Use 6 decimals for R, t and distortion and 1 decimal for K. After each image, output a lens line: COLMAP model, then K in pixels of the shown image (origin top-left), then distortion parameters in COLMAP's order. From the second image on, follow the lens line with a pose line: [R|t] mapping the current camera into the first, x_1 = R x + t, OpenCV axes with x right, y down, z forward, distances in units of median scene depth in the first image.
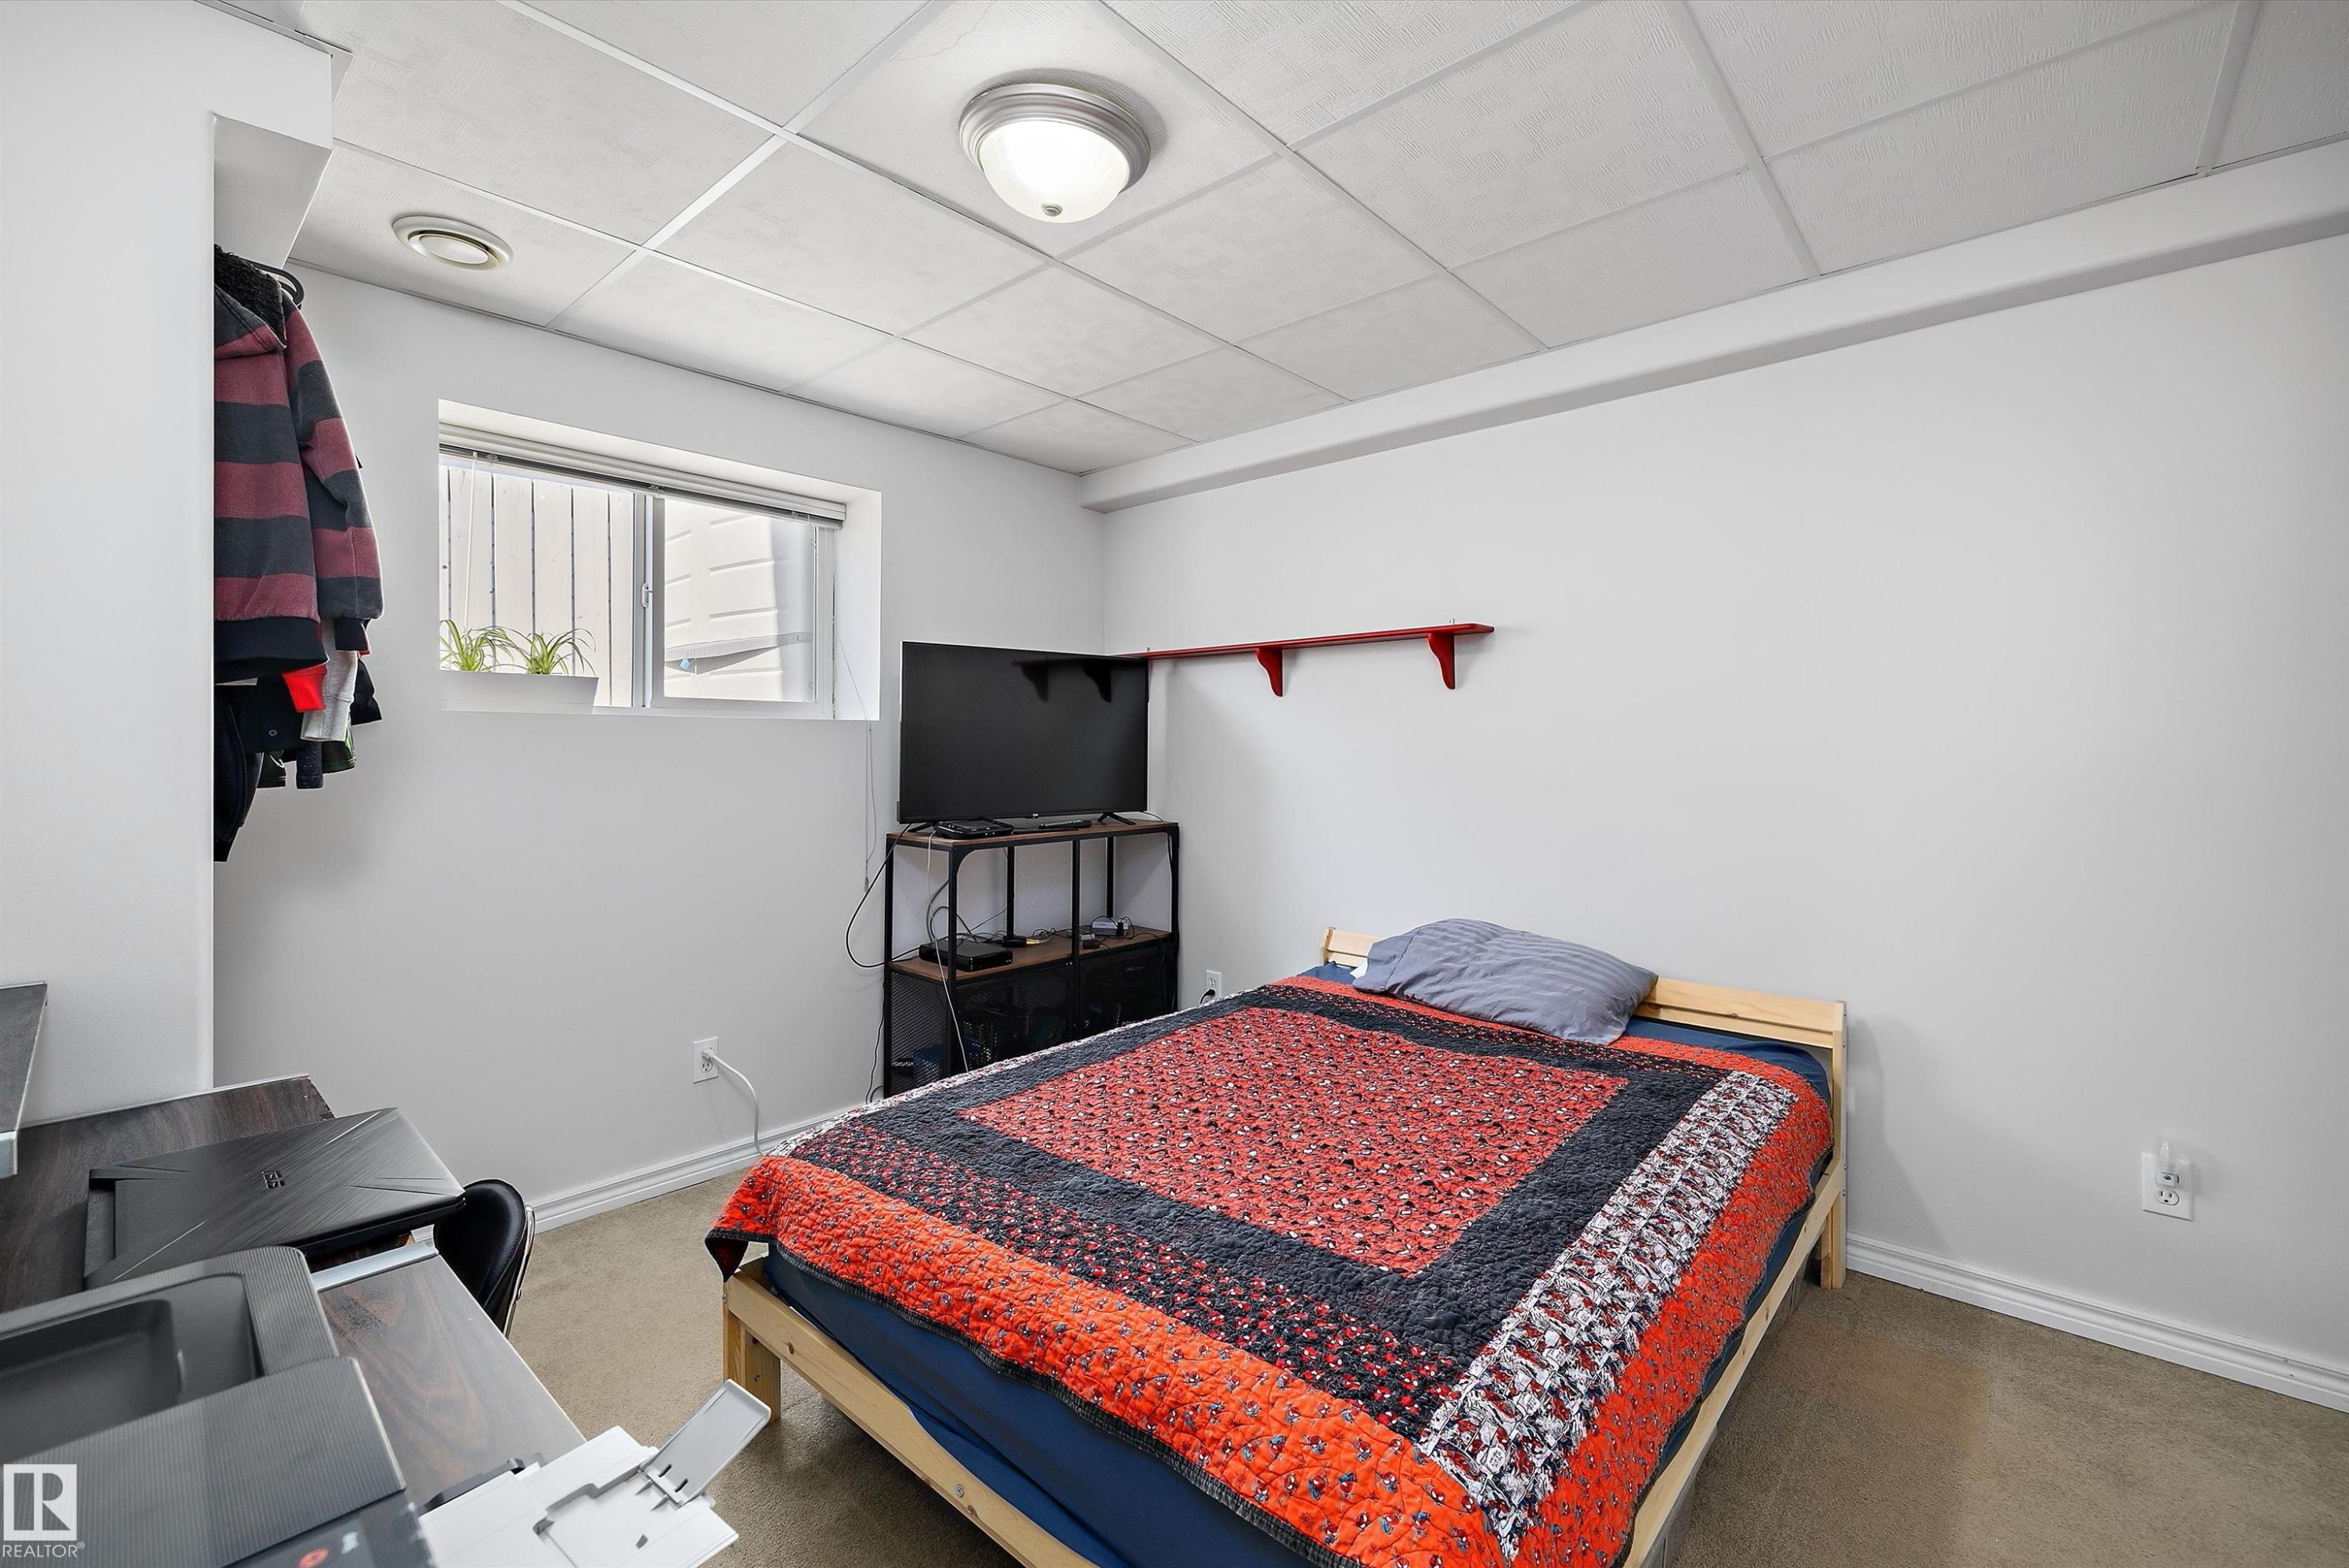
lens RADIAL K [[996.3, 0, 1177.2], [0, 996.3, 753.5], [0, 0, 1]] dist [0.000983, 0.000264]
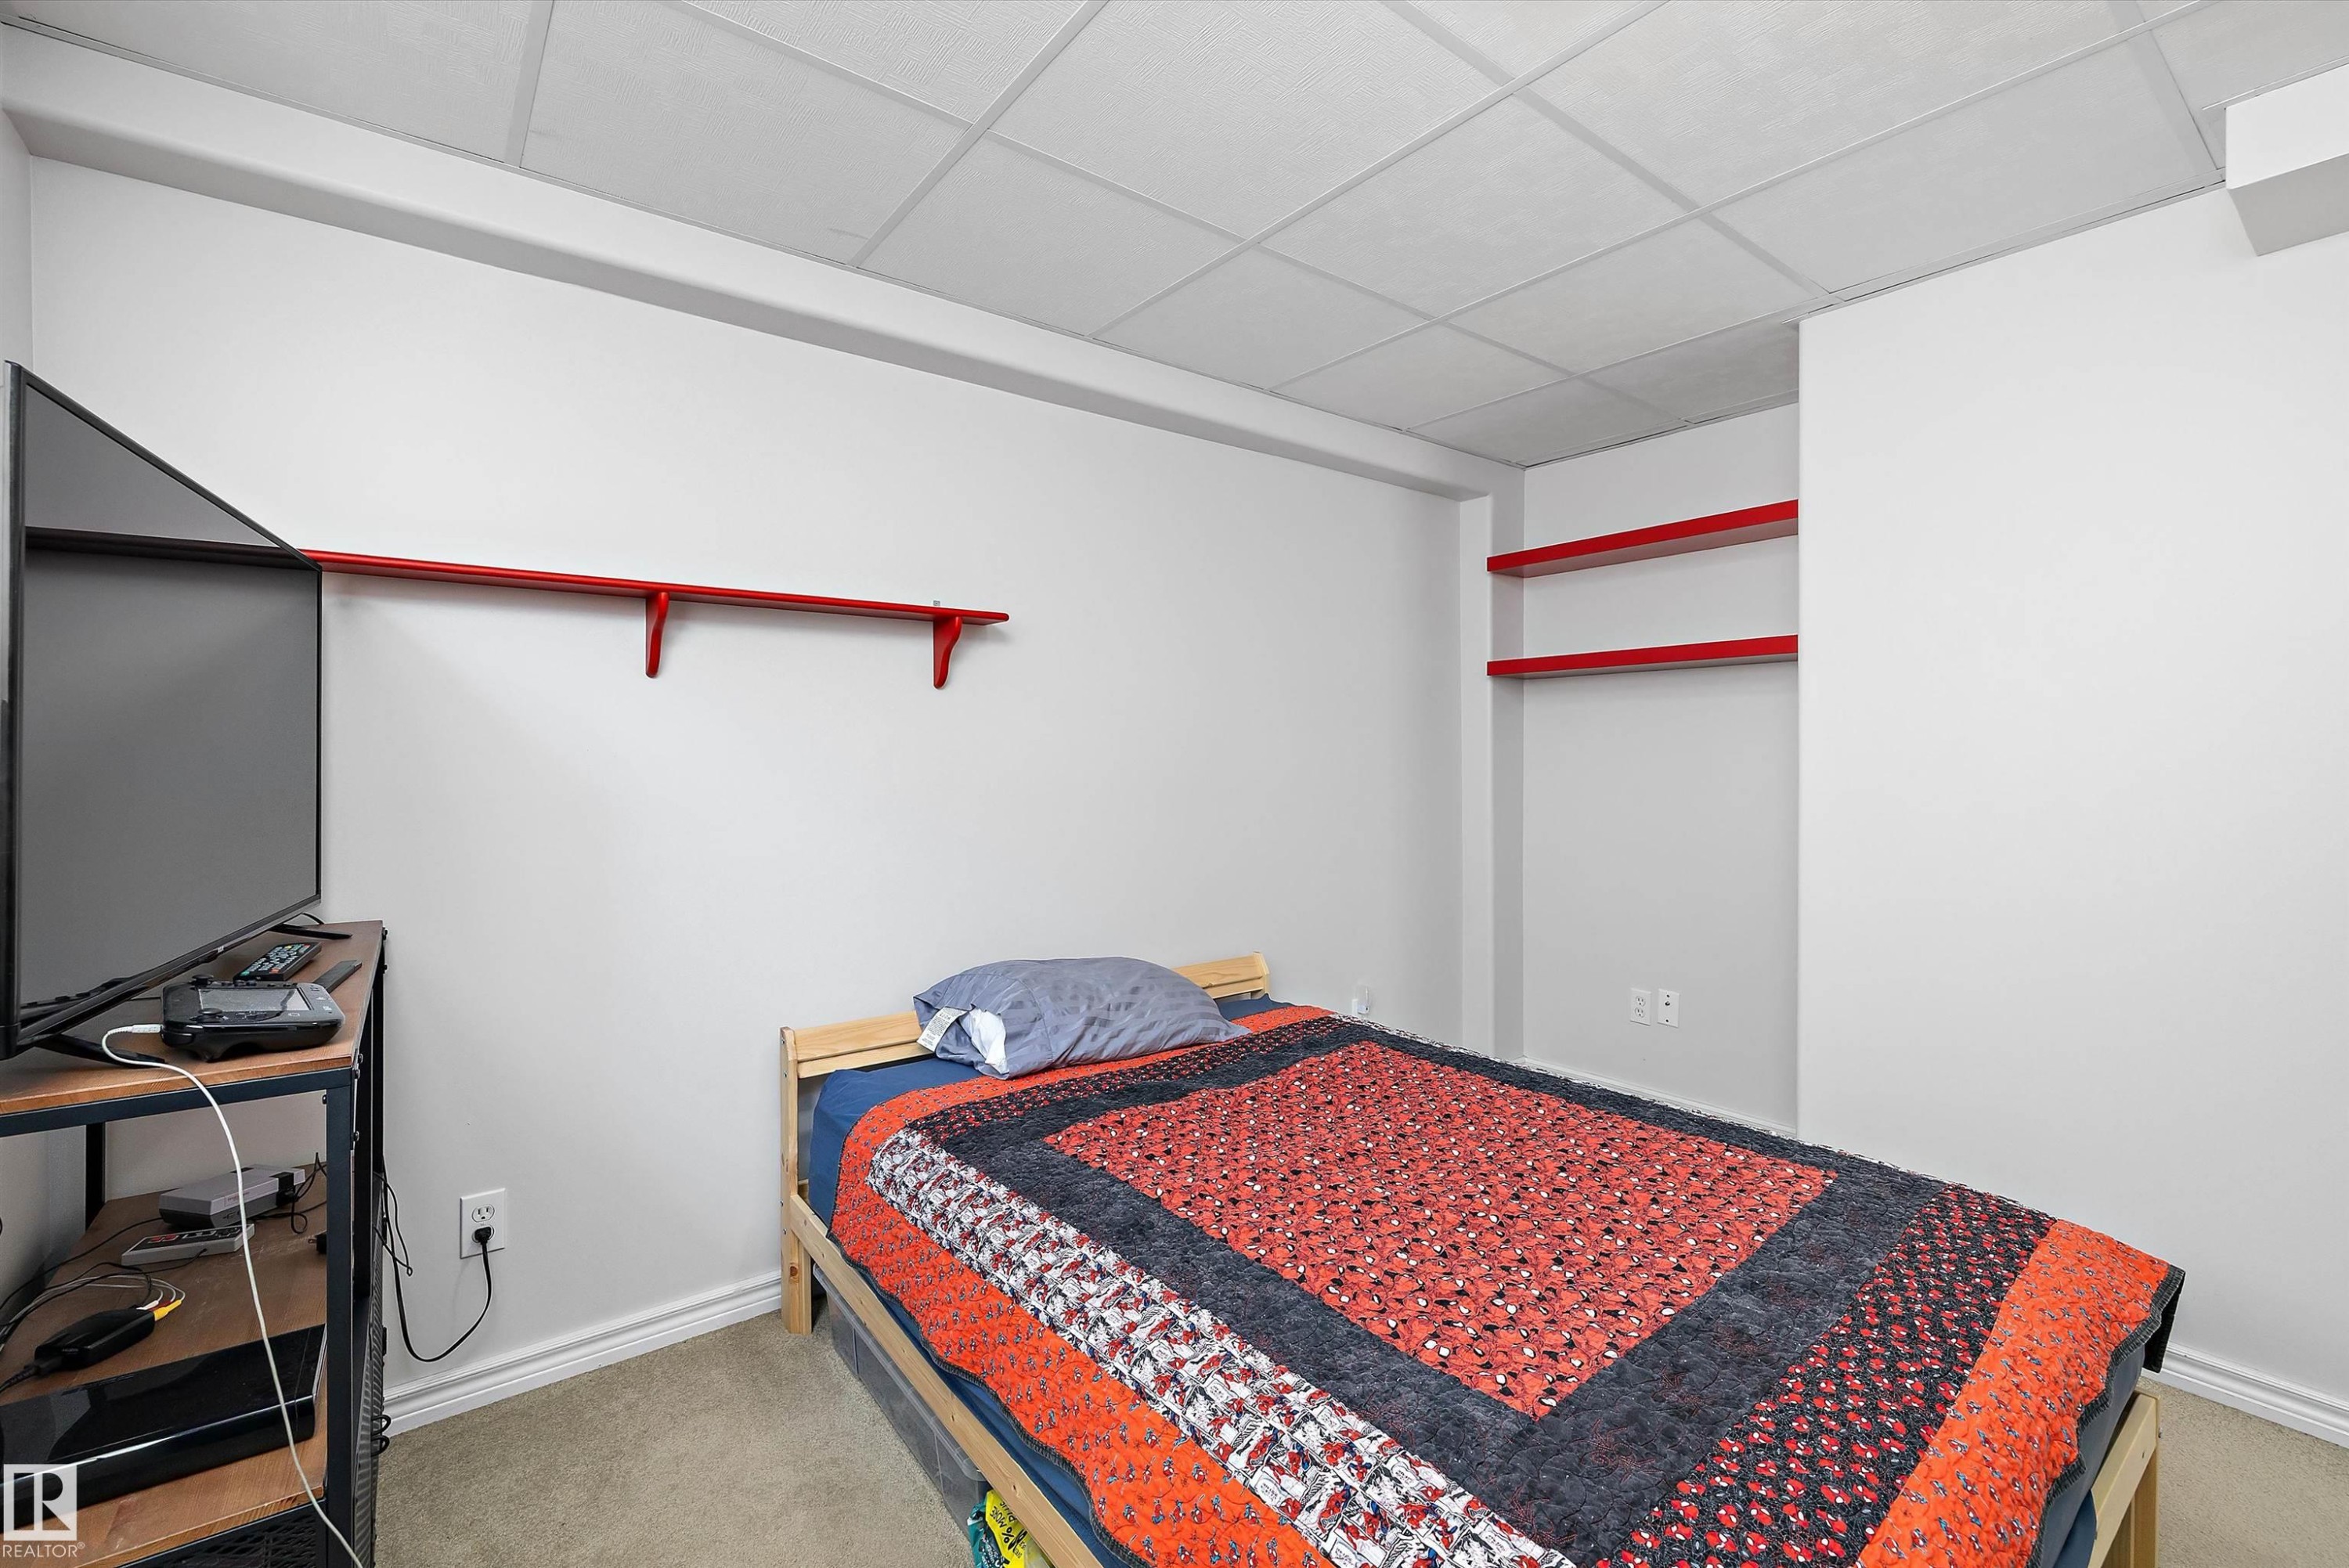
lens RADIAL K [[996.3, 0, 1177.2], [0, 996.3, 753.5], [0, 0, 1]] dist [0.000983, 0.000264]
pose [[0.186713, 0.000723, 0.982414, -0.566120], [0.010789, 0.999938, -0.002786, -0.006633], [-0.982355, 0.011119, 0.186694, 0.766872]]
